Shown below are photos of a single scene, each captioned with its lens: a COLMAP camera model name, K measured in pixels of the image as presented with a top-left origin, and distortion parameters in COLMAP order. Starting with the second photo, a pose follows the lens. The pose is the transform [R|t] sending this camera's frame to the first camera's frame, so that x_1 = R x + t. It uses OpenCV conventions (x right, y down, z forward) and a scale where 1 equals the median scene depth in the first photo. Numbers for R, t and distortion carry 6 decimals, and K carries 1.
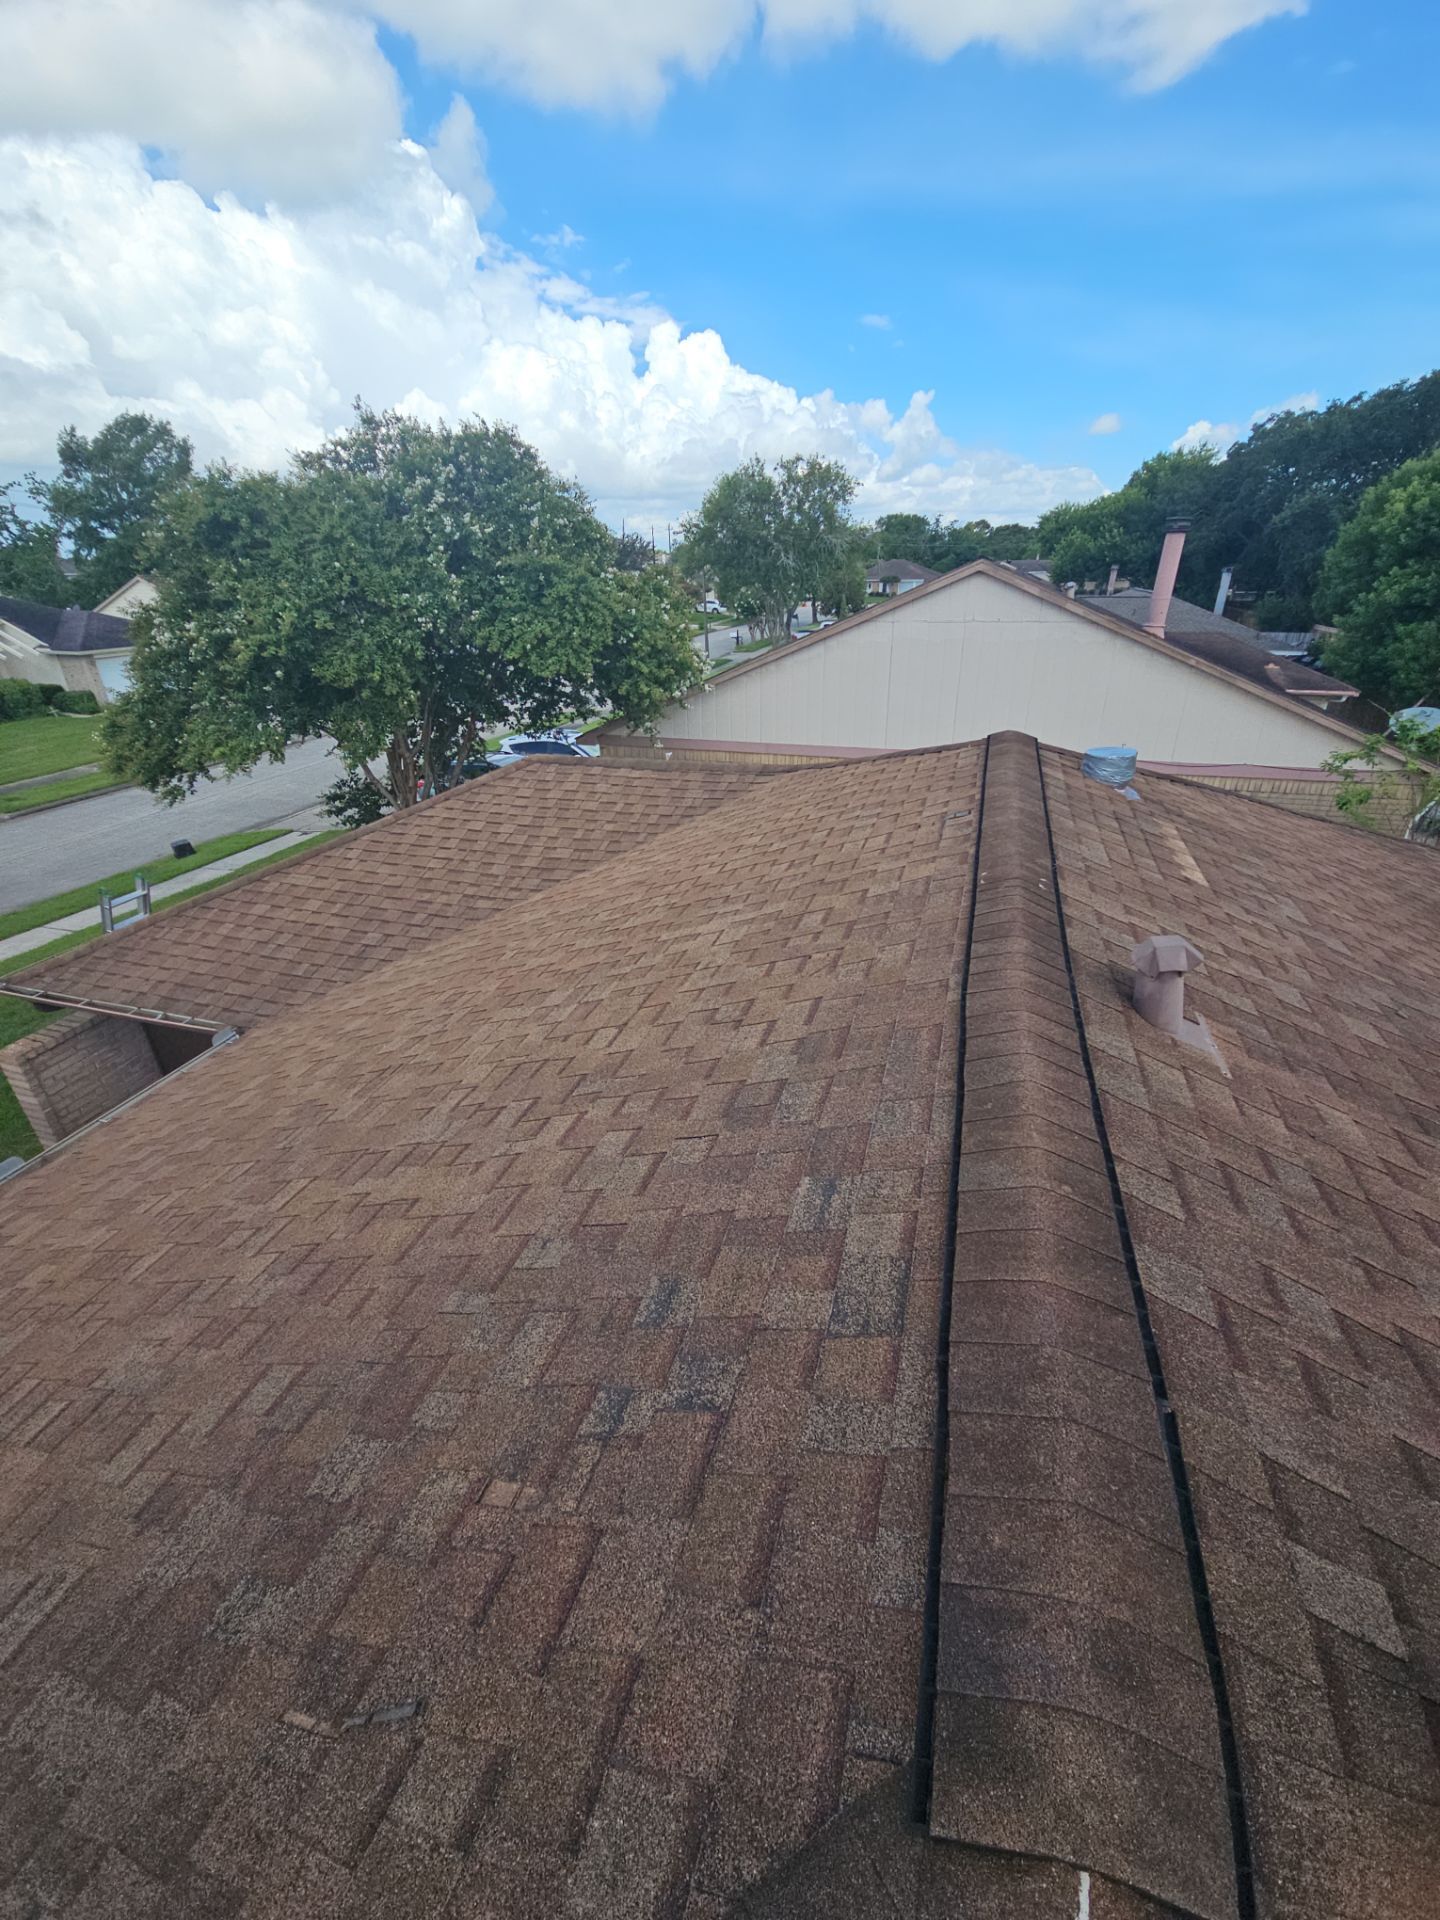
lens RADIAL K [[777.2, 0, 710.0], [0, 777.2, 951.0], [0, 0, 1]] dist [0.007108, -0.006127]
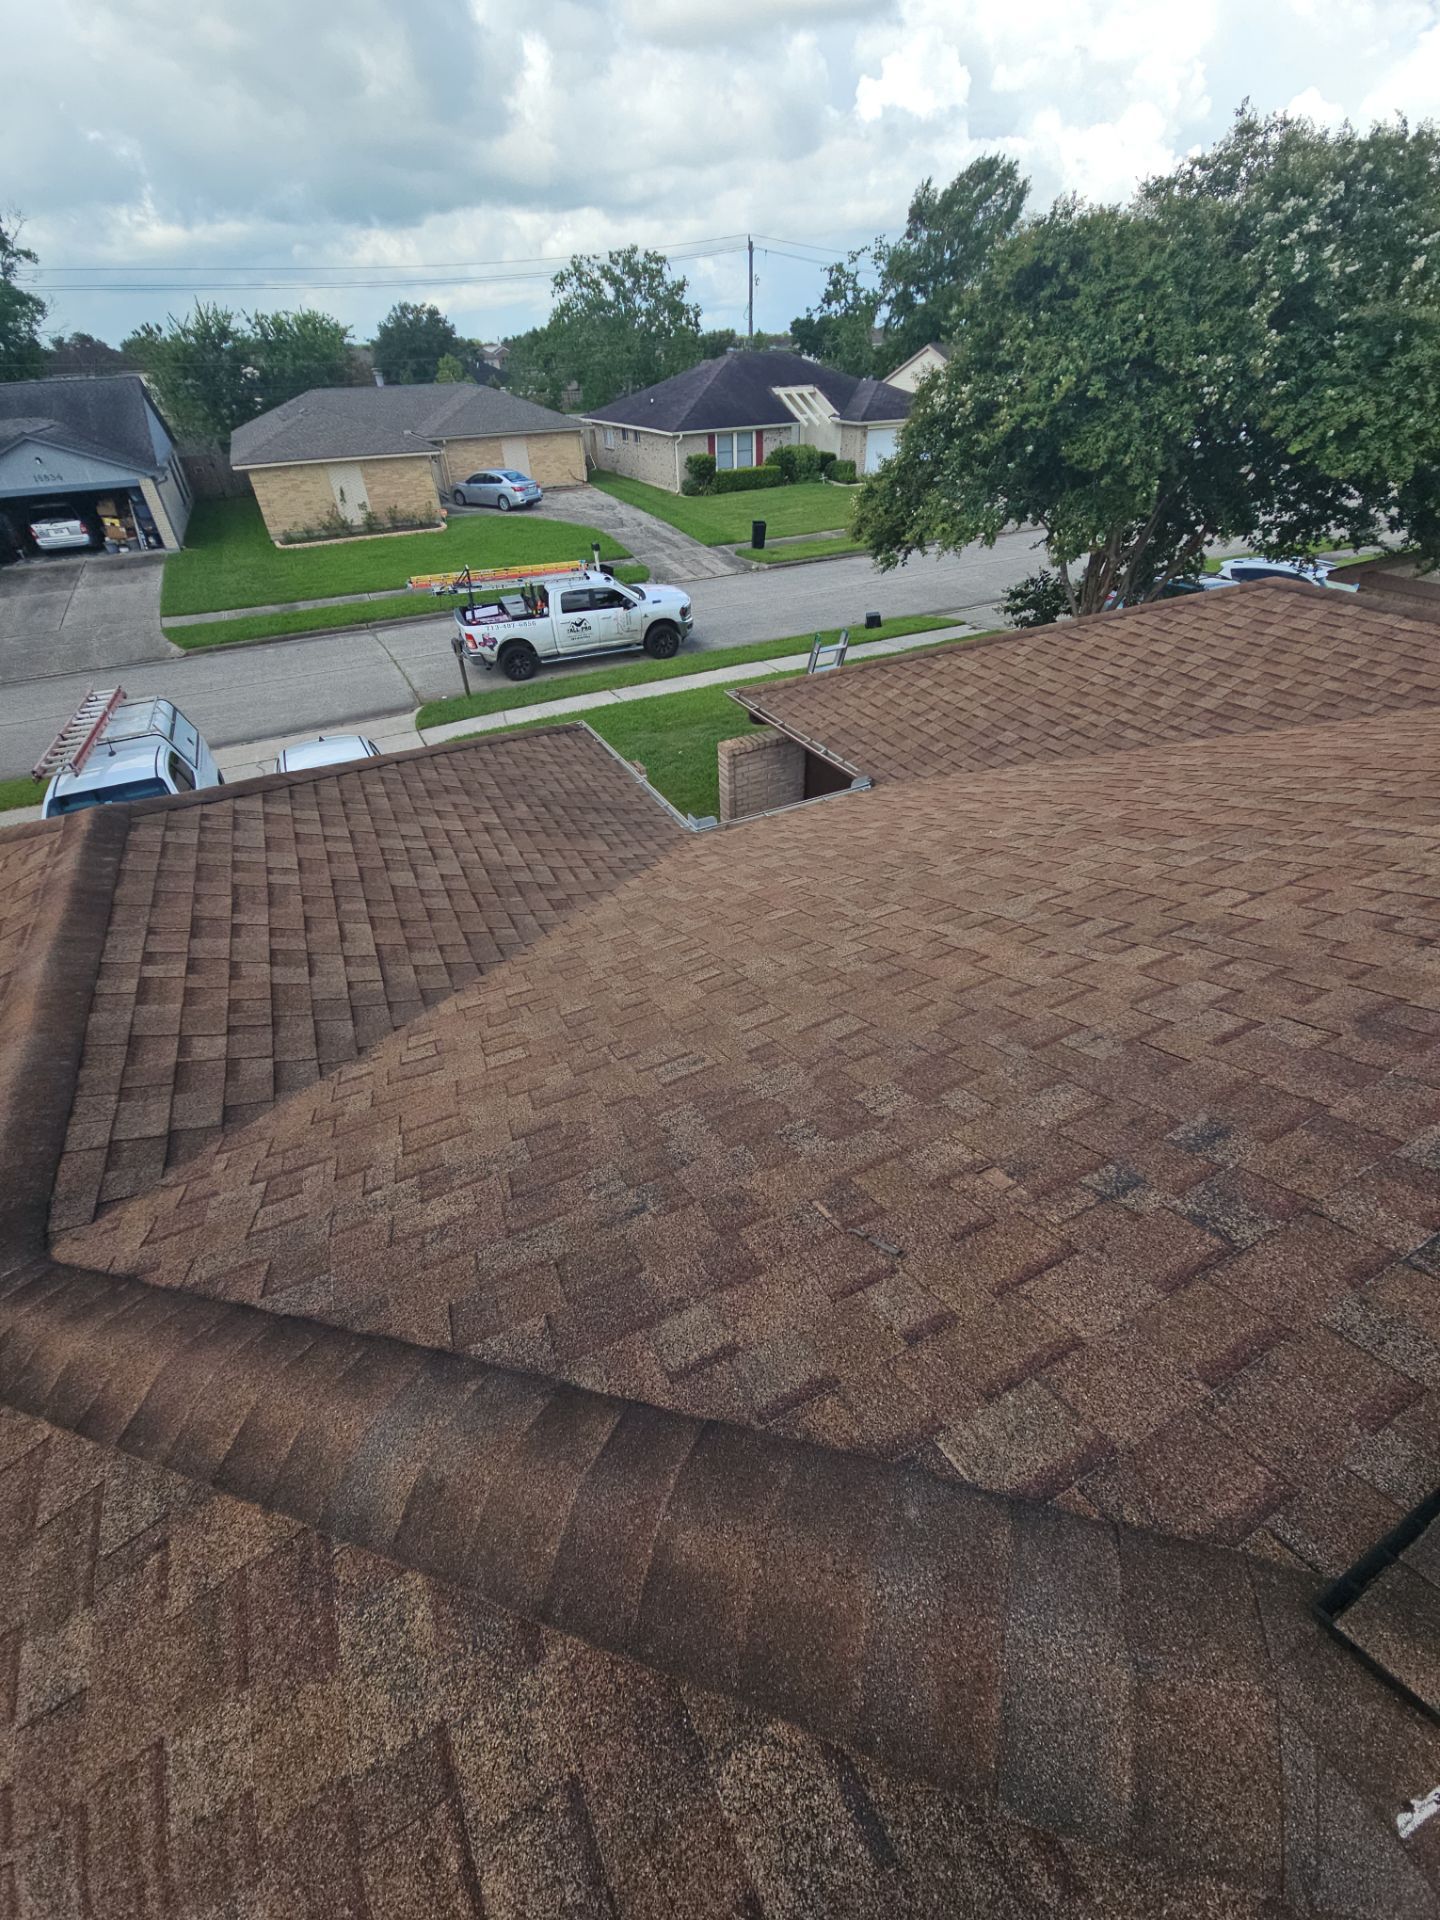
lens RADIAL K [[762.7, 0, 727.3], [0, 762.7, 951.7], [0, 0, 1]] dist [-0.010437, -0.000122]
pose [[0.703669, 0.438582, -0.559013, -0.005504], [-0.300072, 0.896588, 0.325710, 0.011754], [0.644054, -0.061448, 0.762508, -0.010719]]
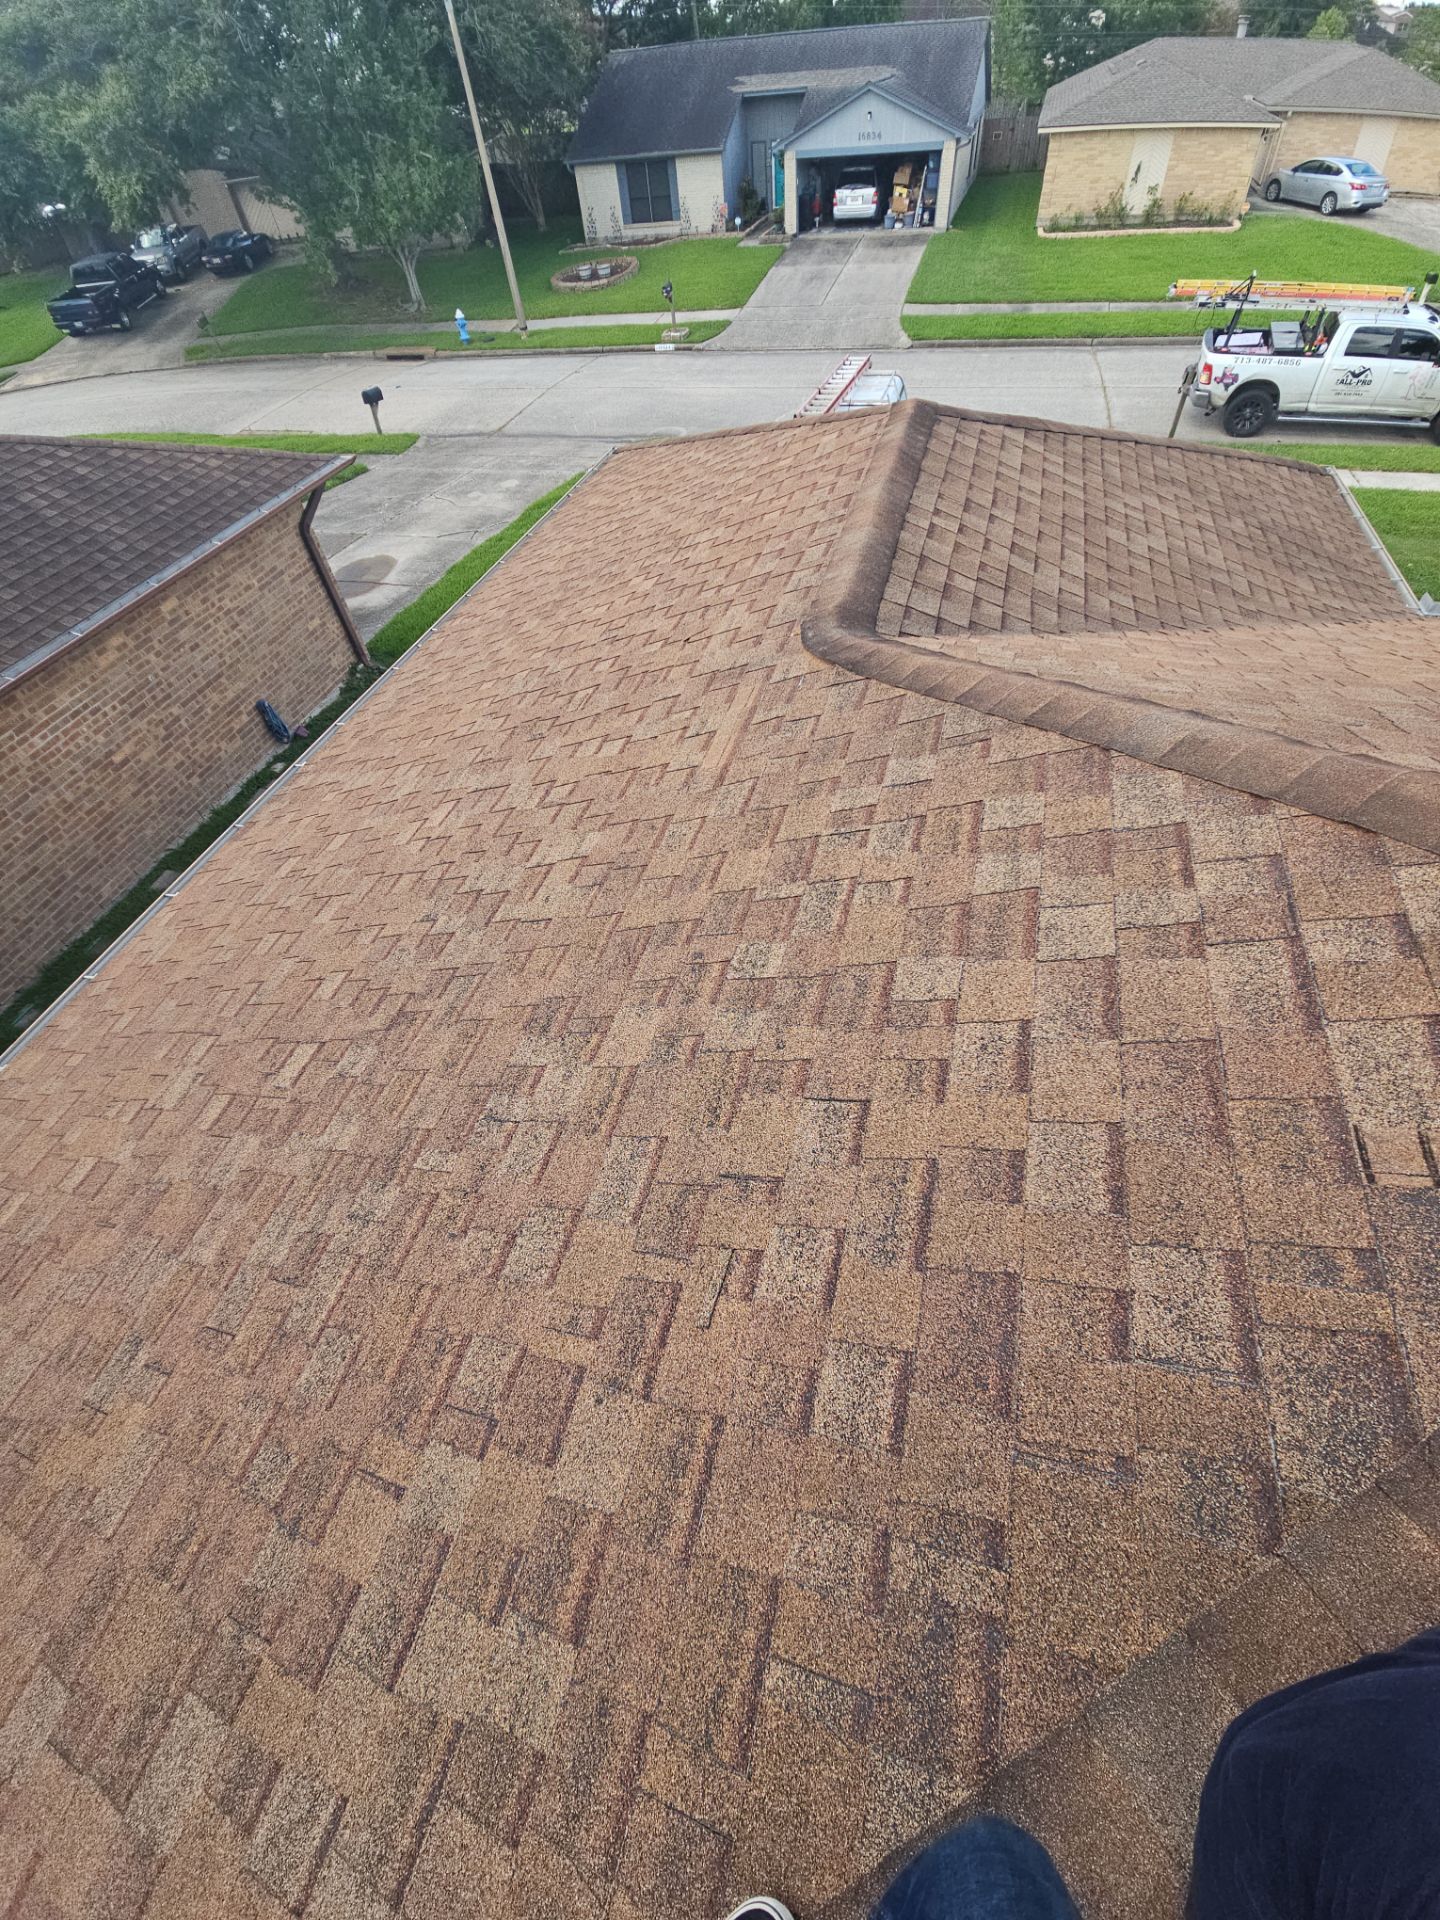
lens RADIAL K [[741.4, 0, 725.4], [0, 741.4, 954.5], [0, 0, 1]] dist [0.027699, -0.020711]
pose [[0.022432, 0.782543, -0.622192, 0.058644], [-0.365398, 0.585709, 0.723484, 0.065622], [0.930581, 0.211119, 0.299078, -0.079191]]
